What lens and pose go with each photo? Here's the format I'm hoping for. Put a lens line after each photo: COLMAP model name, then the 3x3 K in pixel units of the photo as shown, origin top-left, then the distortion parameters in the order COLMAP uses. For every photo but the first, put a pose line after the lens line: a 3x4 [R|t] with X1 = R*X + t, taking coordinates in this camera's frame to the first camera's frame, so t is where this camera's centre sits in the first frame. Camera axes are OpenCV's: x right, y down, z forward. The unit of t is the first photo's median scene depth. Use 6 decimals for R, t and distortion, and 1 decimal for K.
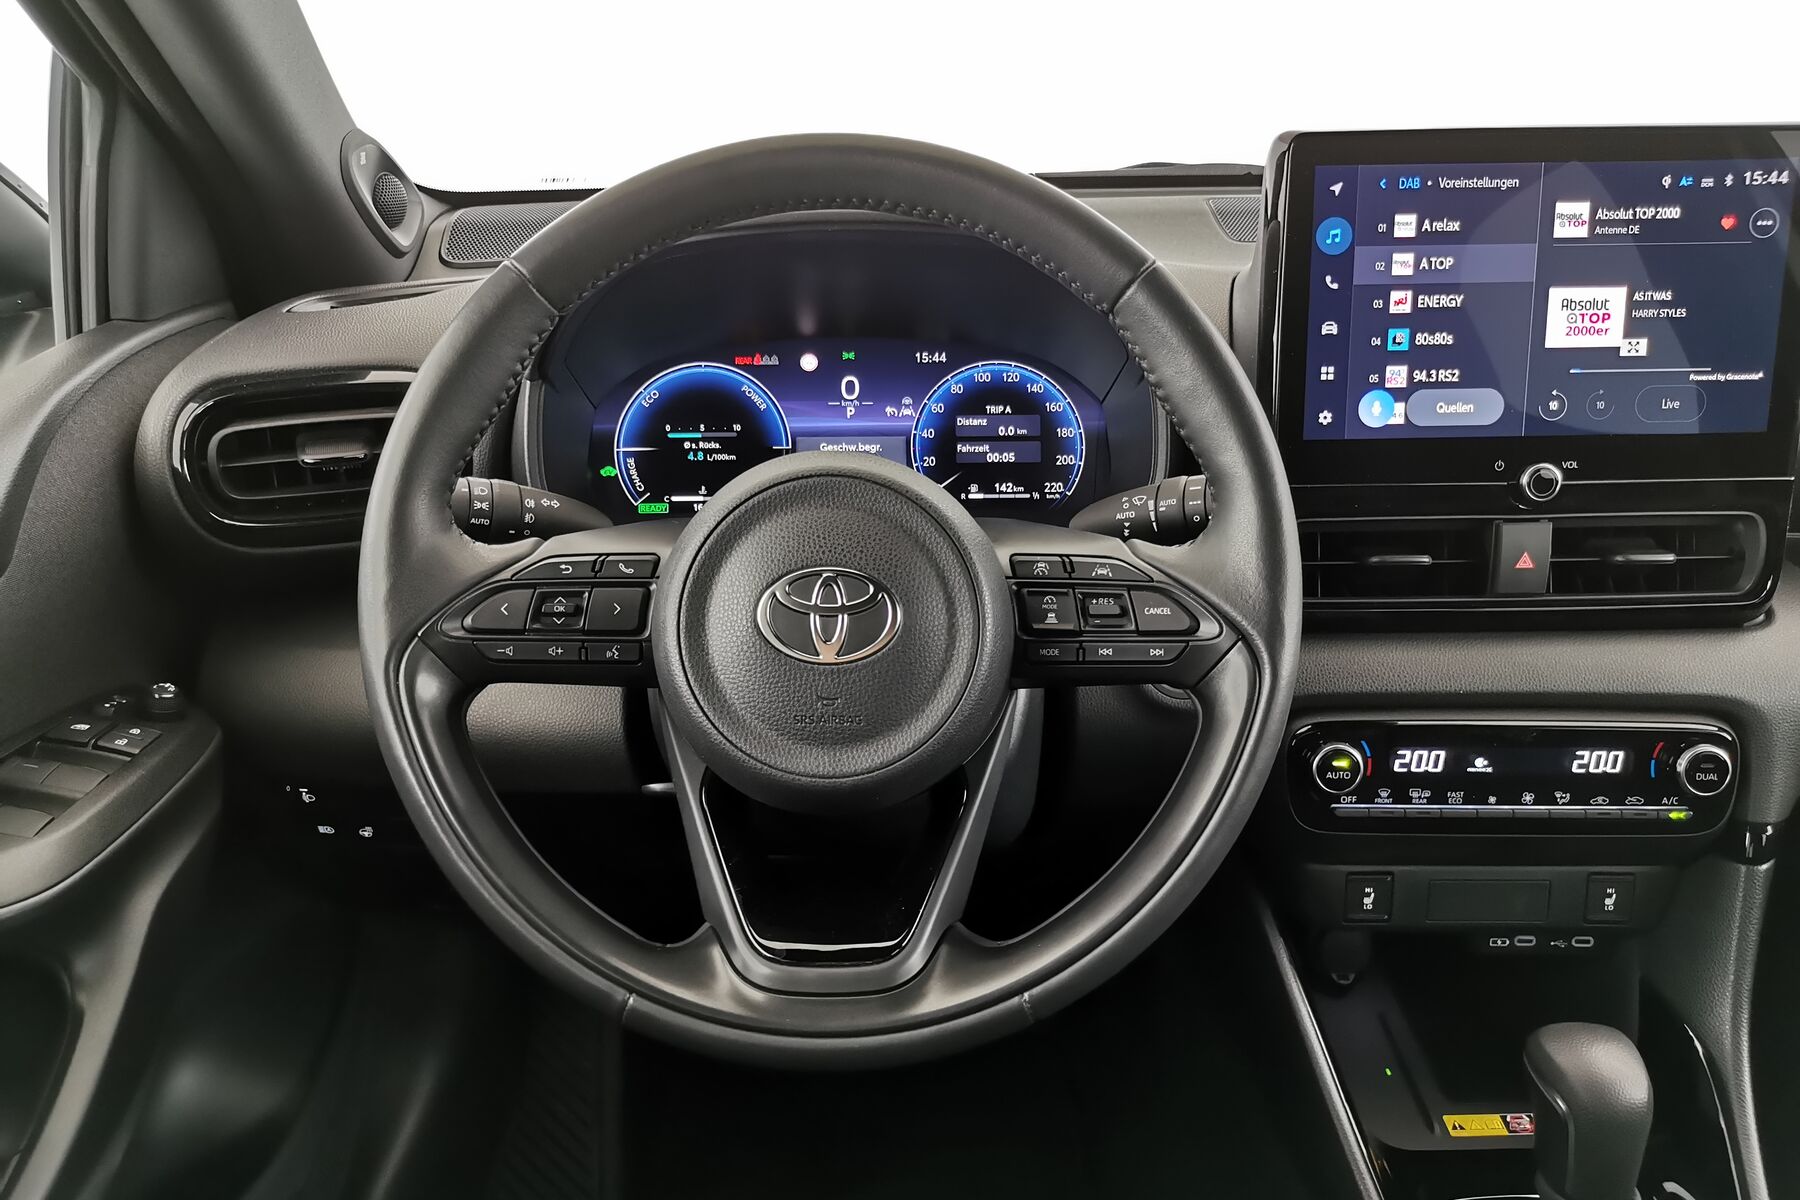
lens RADIAL K [[1441.3, 0, 896.1], [0, 1441.3, 593.3], [0, 0, 1]] dist [0.015411, -0.006278]
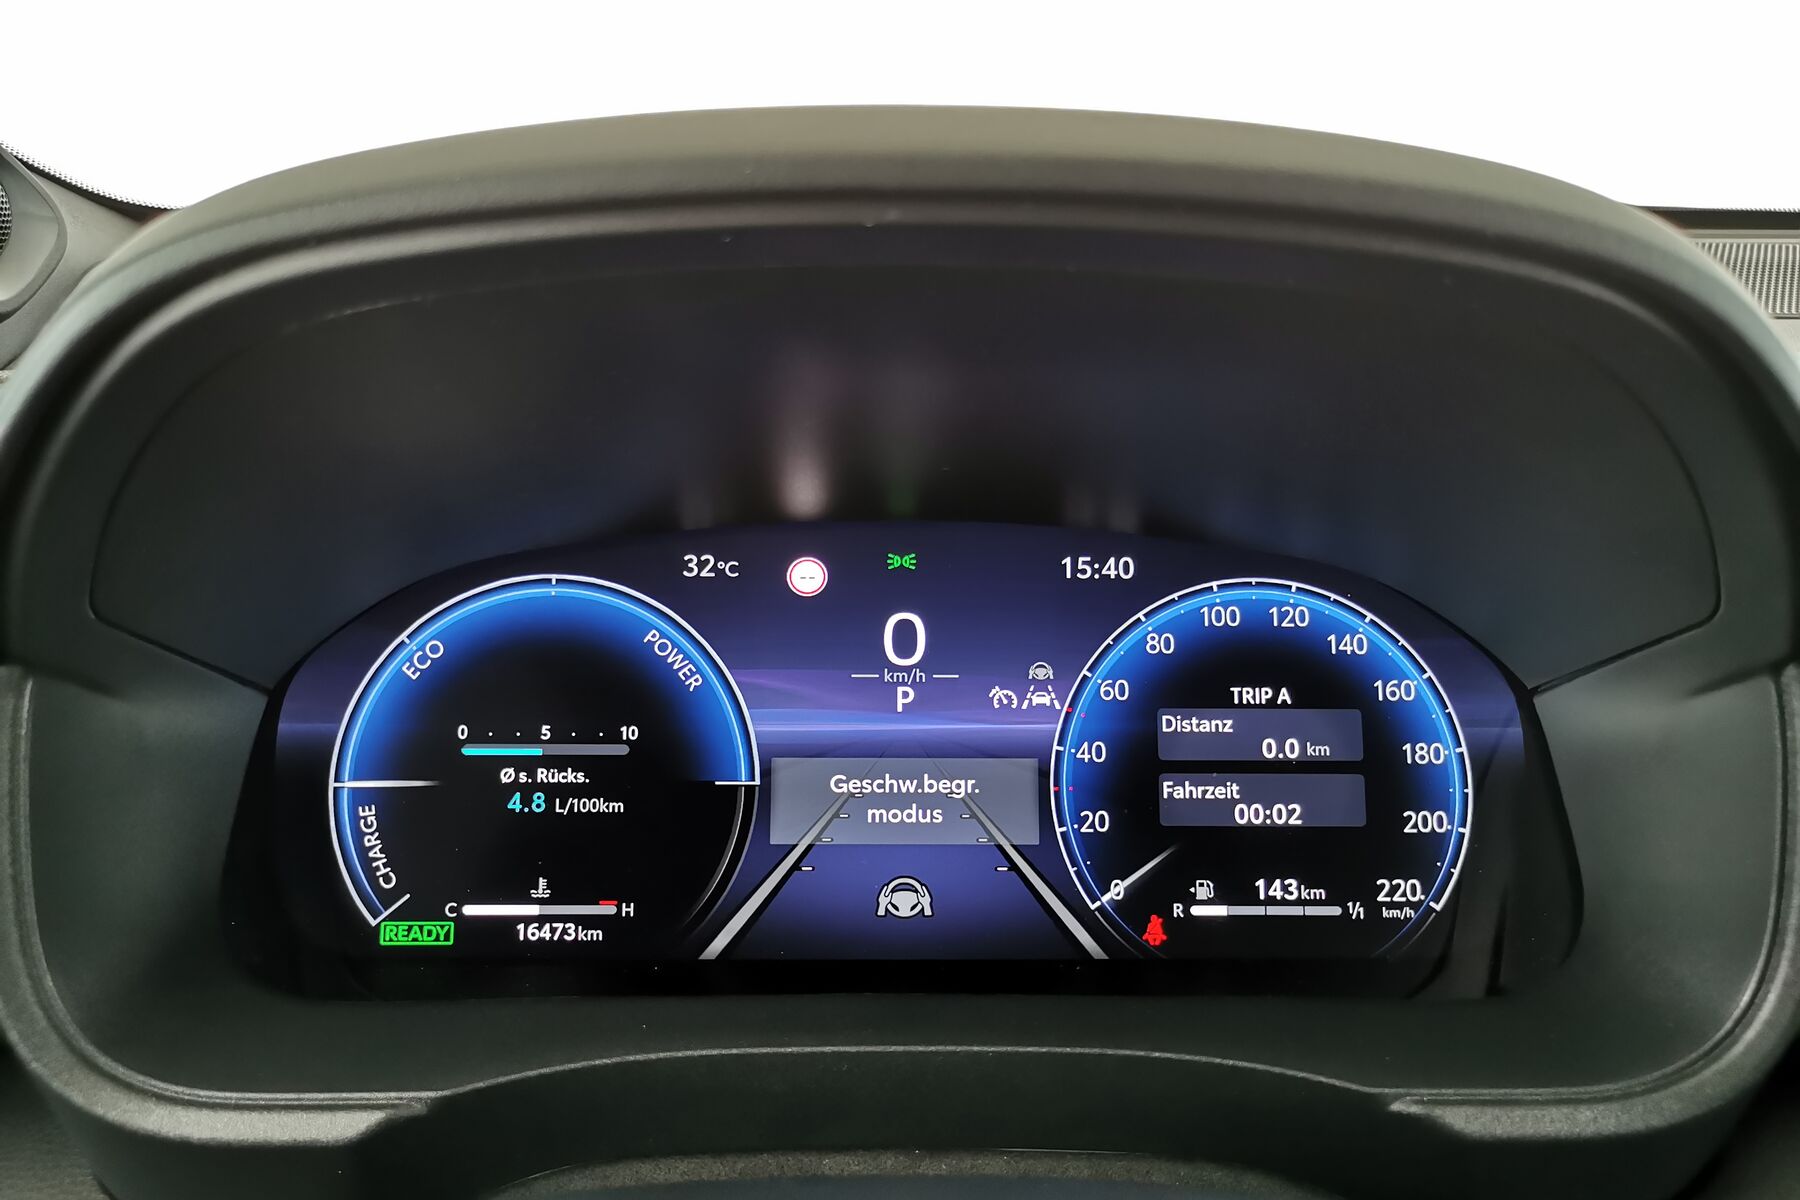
lens RADIAL K [[1441.3, 0, 913.1], [0, 1441.3, 600.5], [0, 0, 1]] dist [0.015411, -0.006278]
pose [[0.999770, 0.013222, -0.016861, -0.024942], [-0.014387, 0.997376, -0.070956, -0.137514], [0.015878, 0.071182, 0.997337, 0.645968]]
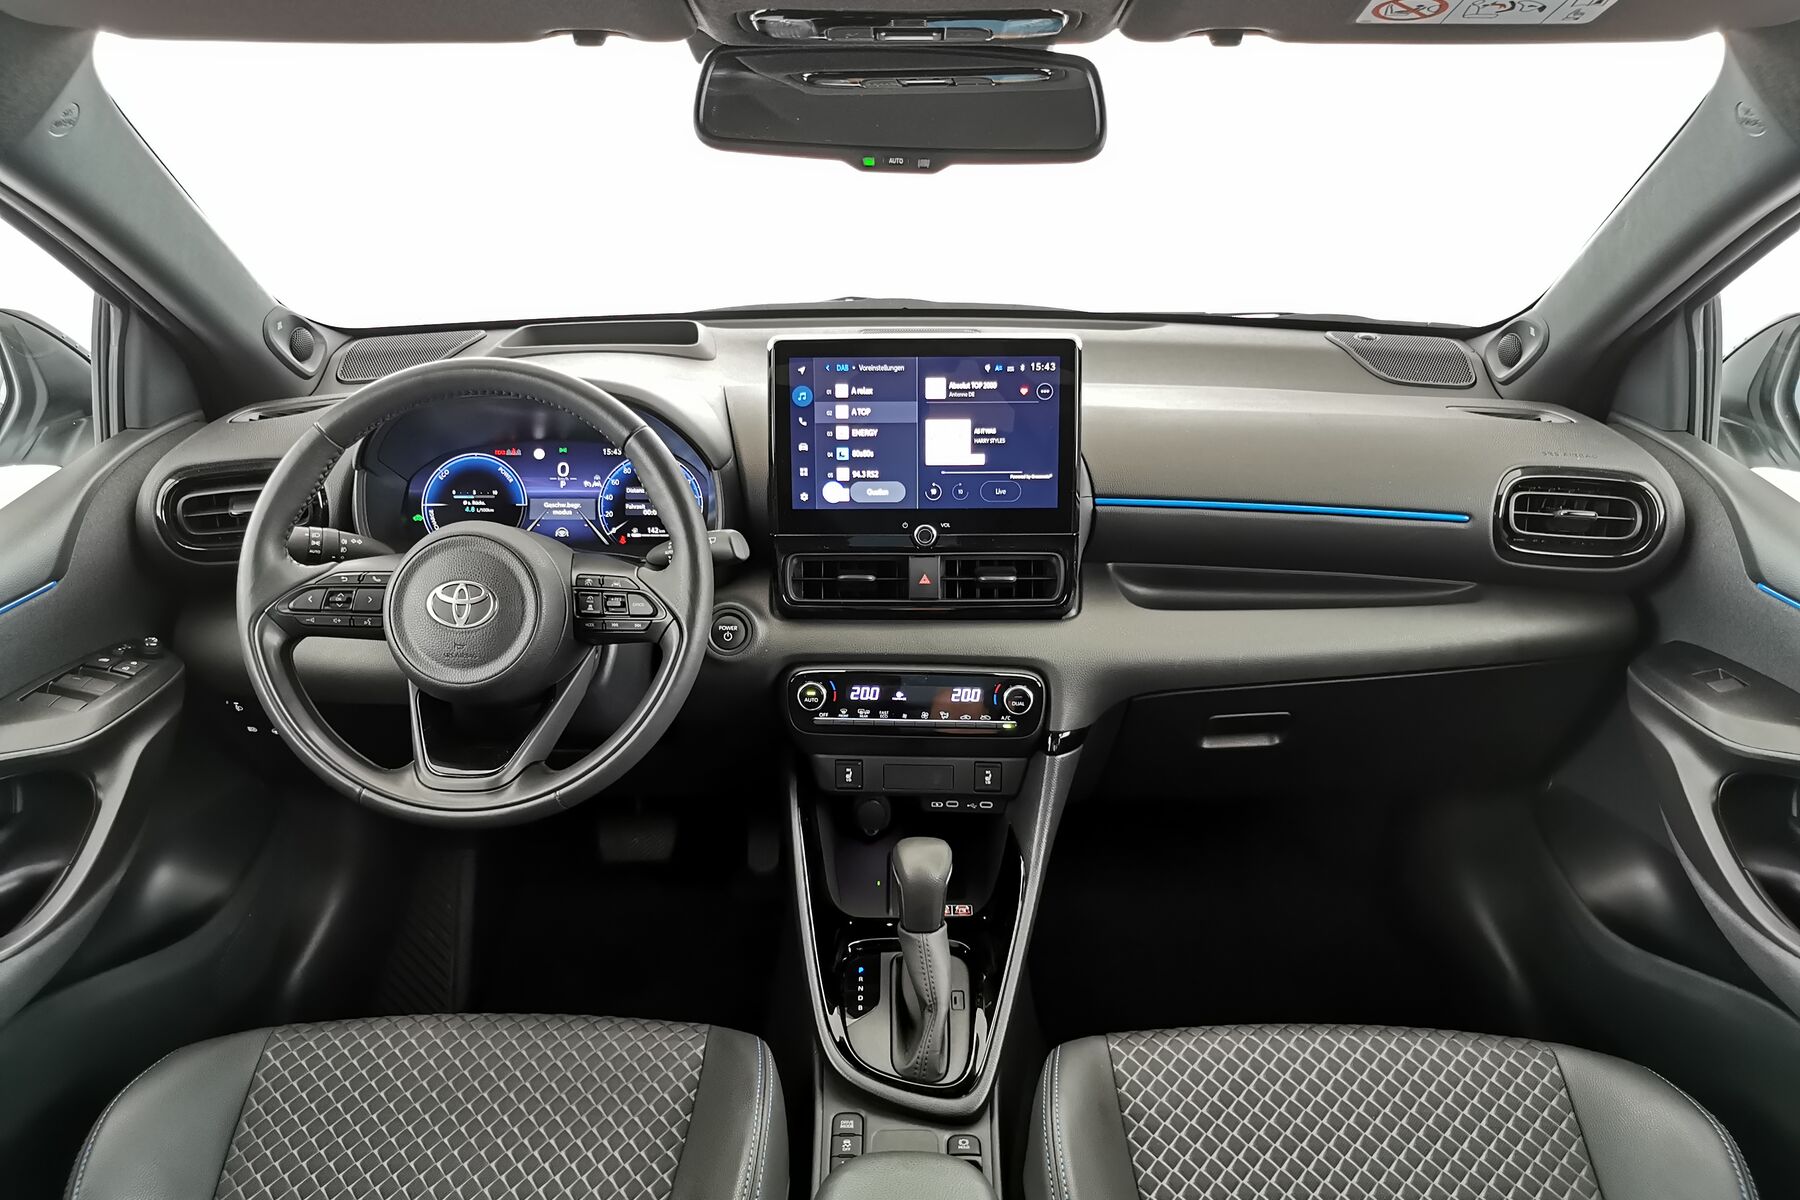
lens RADIAL K [[1441.3, 0, 907.6], [0, 1441.3, 591.3], [0, 0, 1]] dist [0.015411, -0.006278]
pose [[0.999577, 0.013771, -0.025628, 0.457663], [-0.013671, 0.999898, 0.004072, -0.014665], [0.025682, -0.003720, 0.999663, -0.737950]]
